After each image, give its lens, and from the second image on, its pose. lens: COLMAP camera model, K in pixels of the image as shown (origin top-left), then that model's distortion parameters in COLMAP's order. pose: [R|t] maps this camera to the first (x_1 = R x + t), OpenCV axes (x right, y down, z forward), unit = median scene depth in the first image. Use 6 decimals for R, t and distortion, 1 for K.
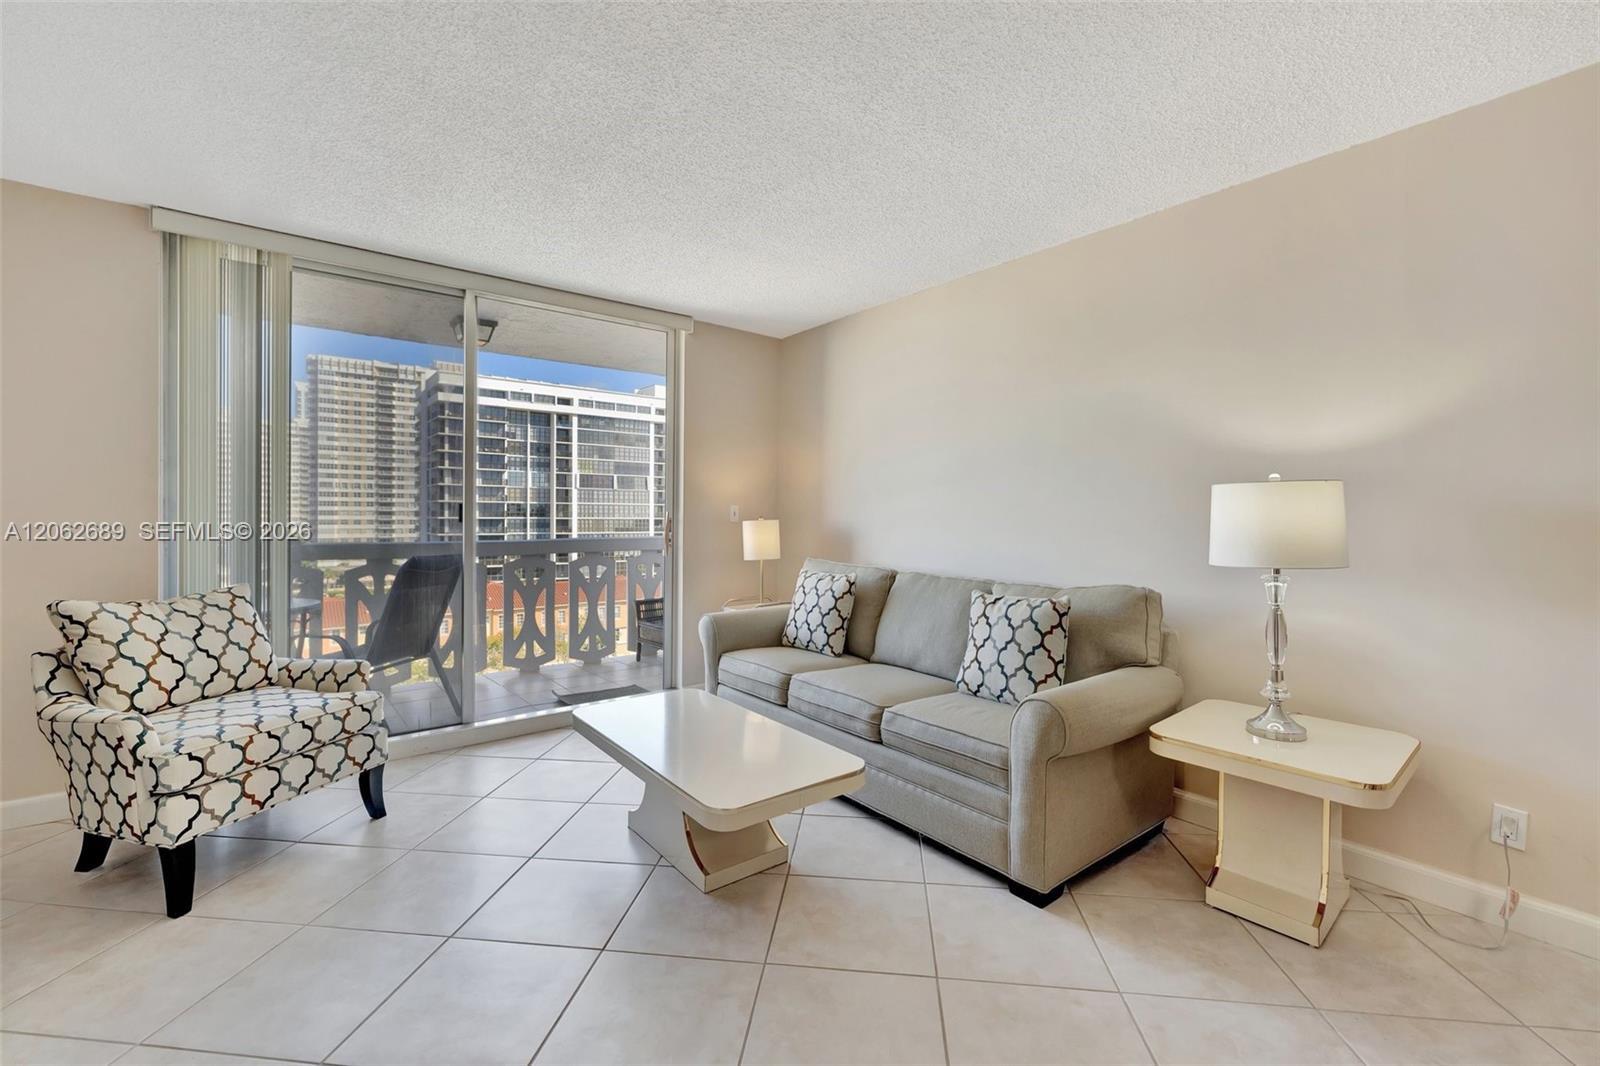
lens RADIAL K [[677.5, 0, 798.7], [0, 677.5, 520.1], [0, 0, 1]] dist [0.002954, 0.000556]
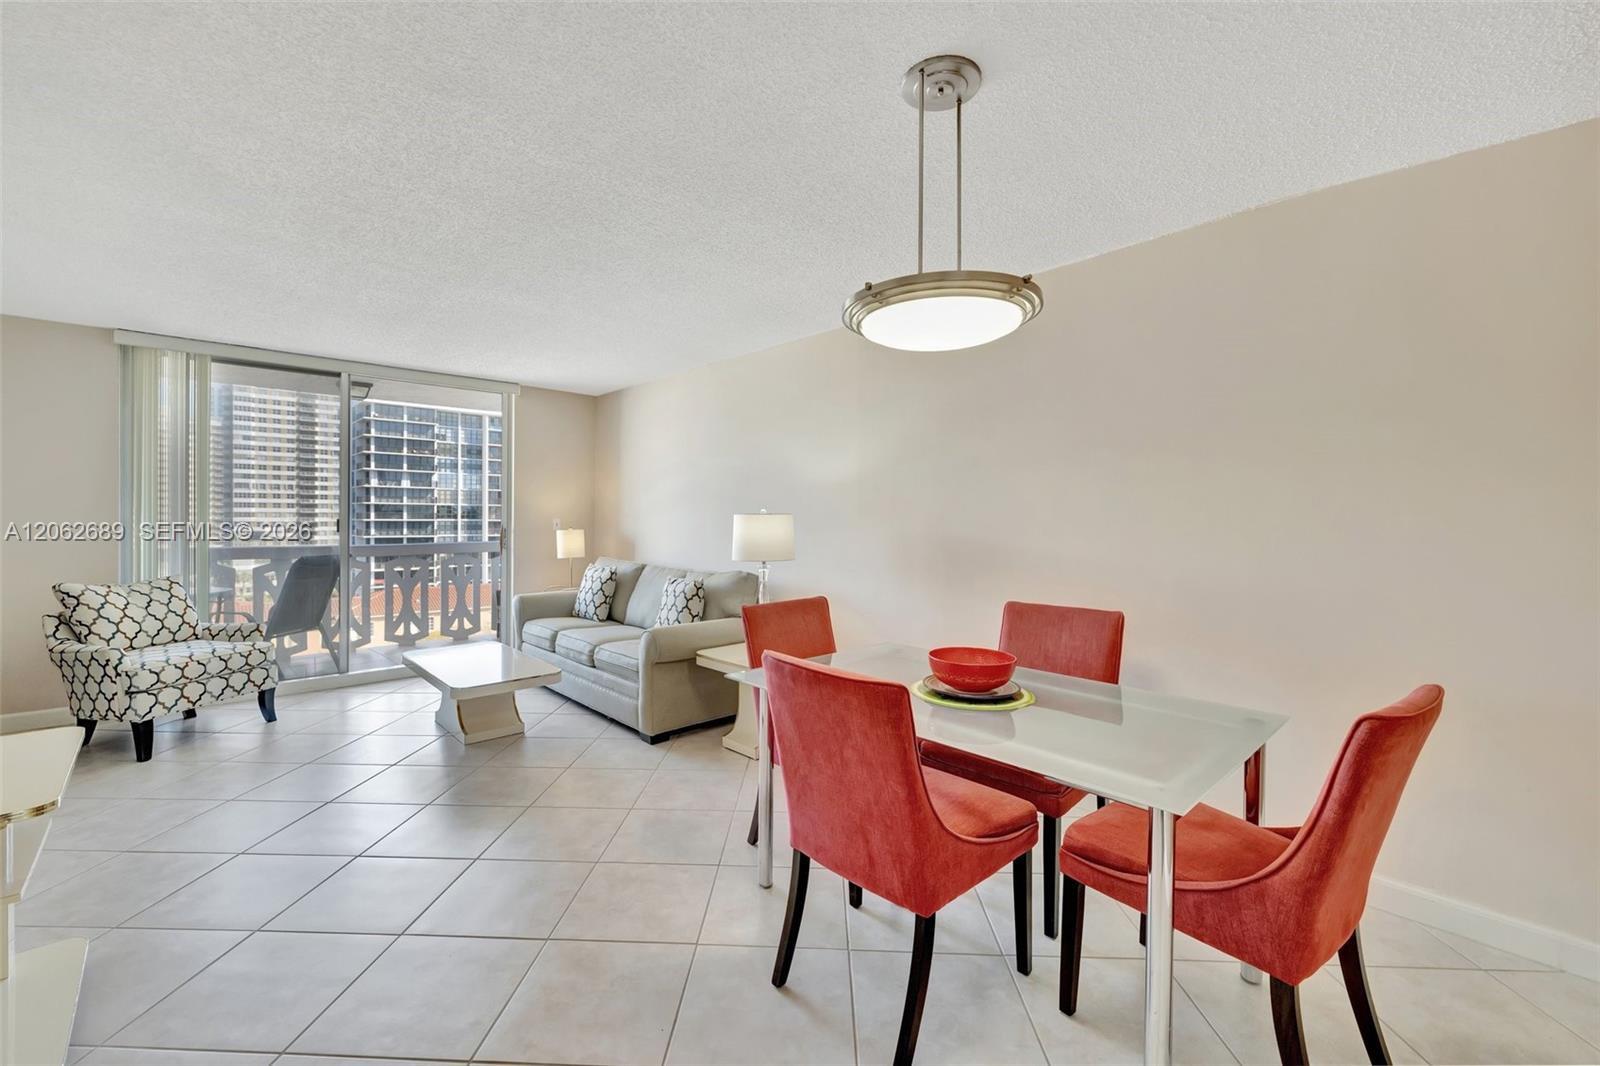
lens RADIAL K [[671.6, 0, 797.2], [0, 671.6, 522.4], [0, 0, 1]] dist [0.008914, 0.001201]
pose [[0.996896, -0.000936, 0.078725, 0.386344], [0.000807, 0.999998, 0.001672, -0.021003], [-0.078726, -0.001603, 0.996895, -0.537083]]
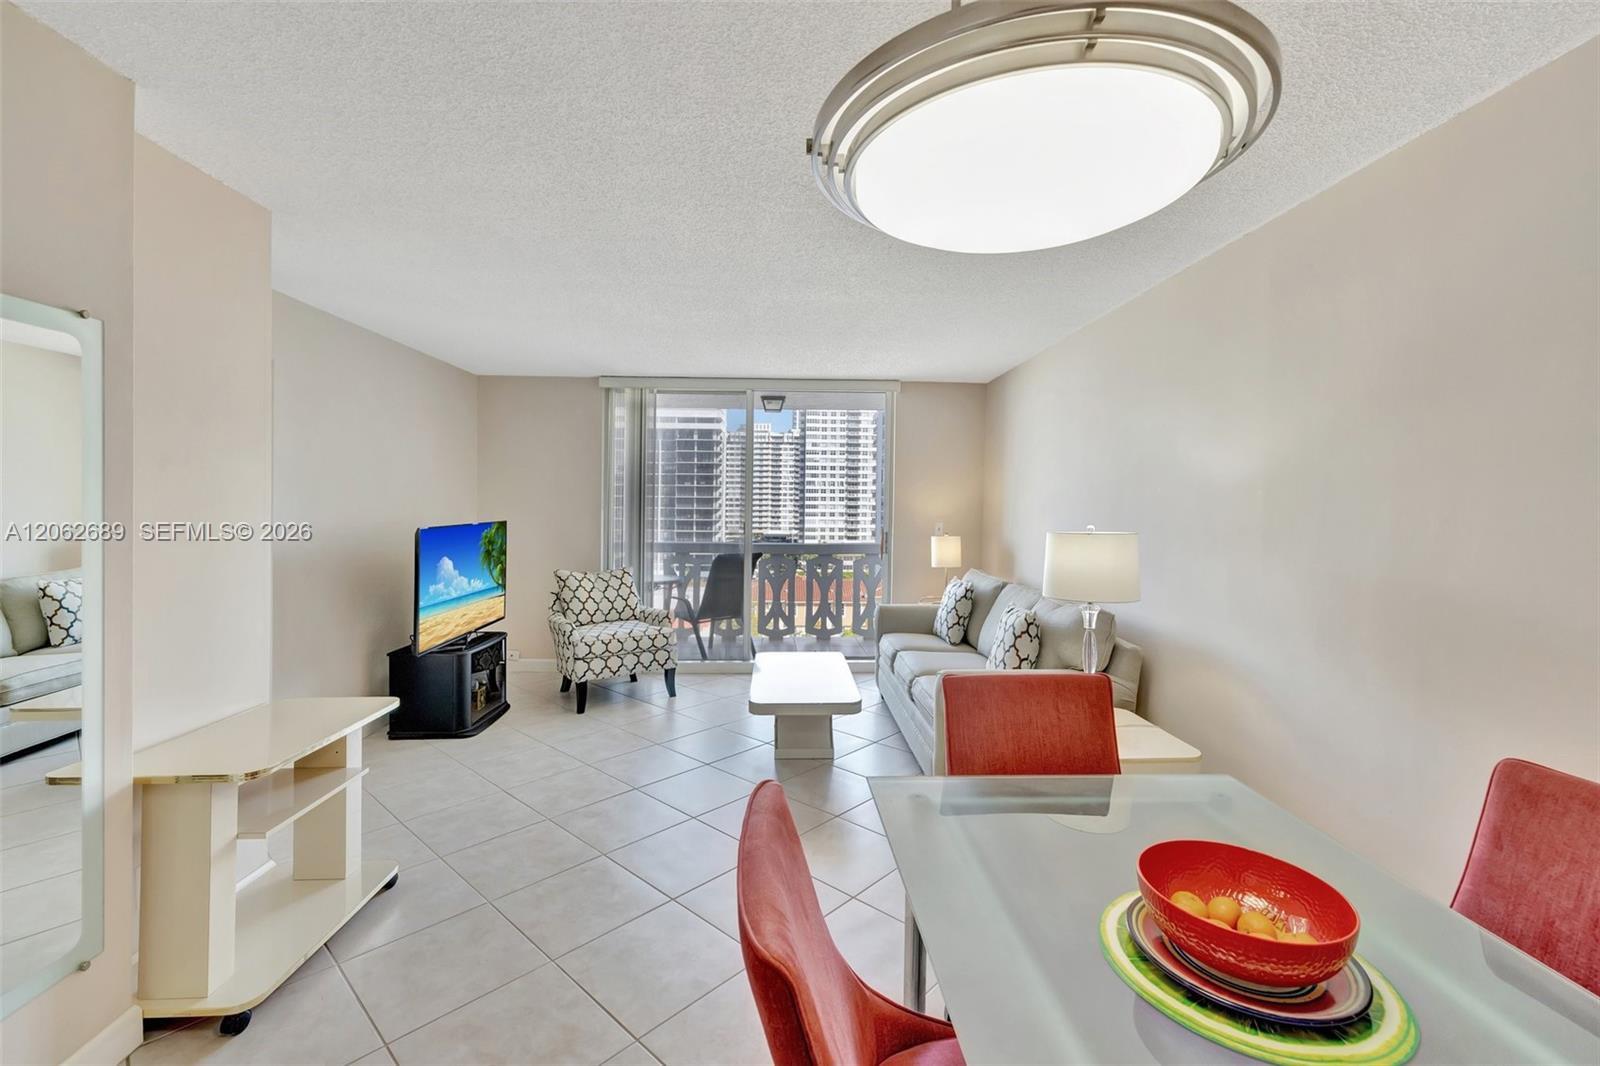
lens RADIAL K [[698.8, 0, 799.8], [0, 698.8, 519.8], [0, 0, 1]] dist [-0.002642, 0.004862]
pose [[0.804796, 0.013304, -0.593402, 0.635446], [-0.007624, 0.999898, 0.012077, -0.055560], [0.593503, -0.005196, 0.804815, -0.261707]]
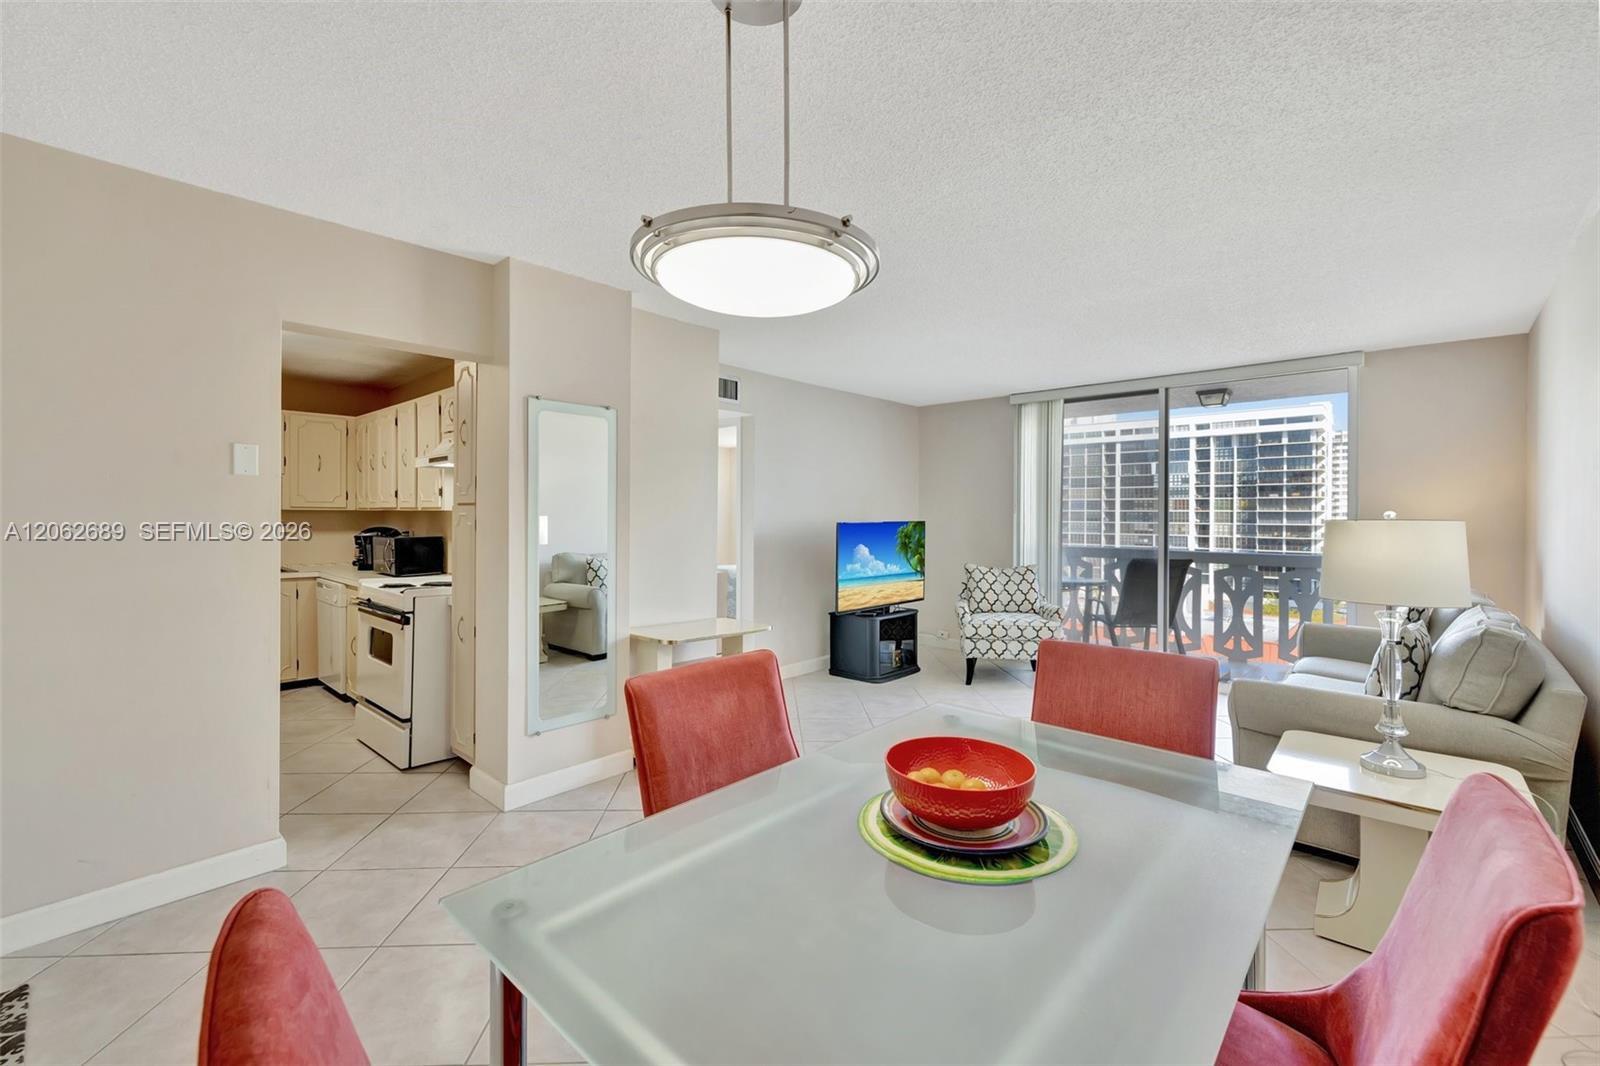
lens RADIAL K [[677.5, 0, 787.2], [0, 677.5, 516.8], [0, 0, 1]] dist [0.002954, 0.000556]
pose [[0.142214, -0.002895, -0.989832, 0.975021], [-0.015748, 0.999863, -0.005187, -0.025574], [0.989711, 0.016325, 0.142149, -0.044652]]
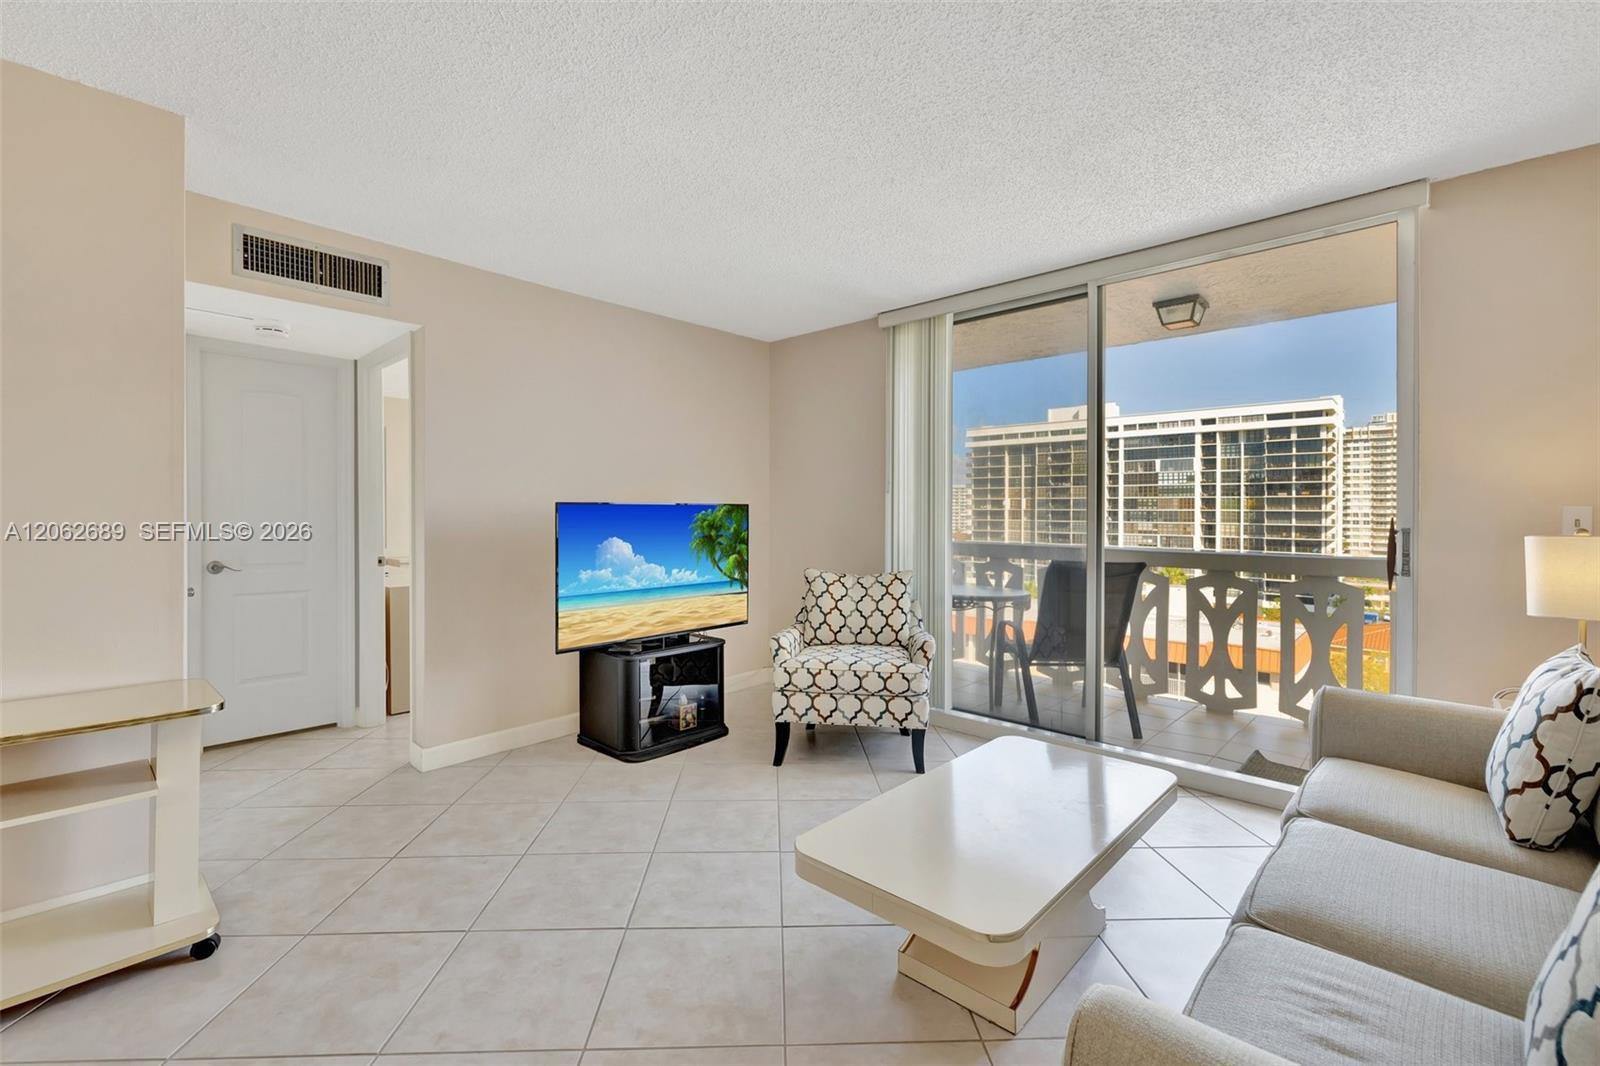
lens RADIAL K [[698.8, 0, 791.2], [0, 698.8, 514.9], [0, 0, 1]] dist [-0.002642, 0.004862]
pose [[0.150875, -0.004707, -0.988542, 0.454096], [-0.017675, 0.999816, -0.007458, -0.001250], [0.988395, 0.018597, 0.150764, 0.476645]]
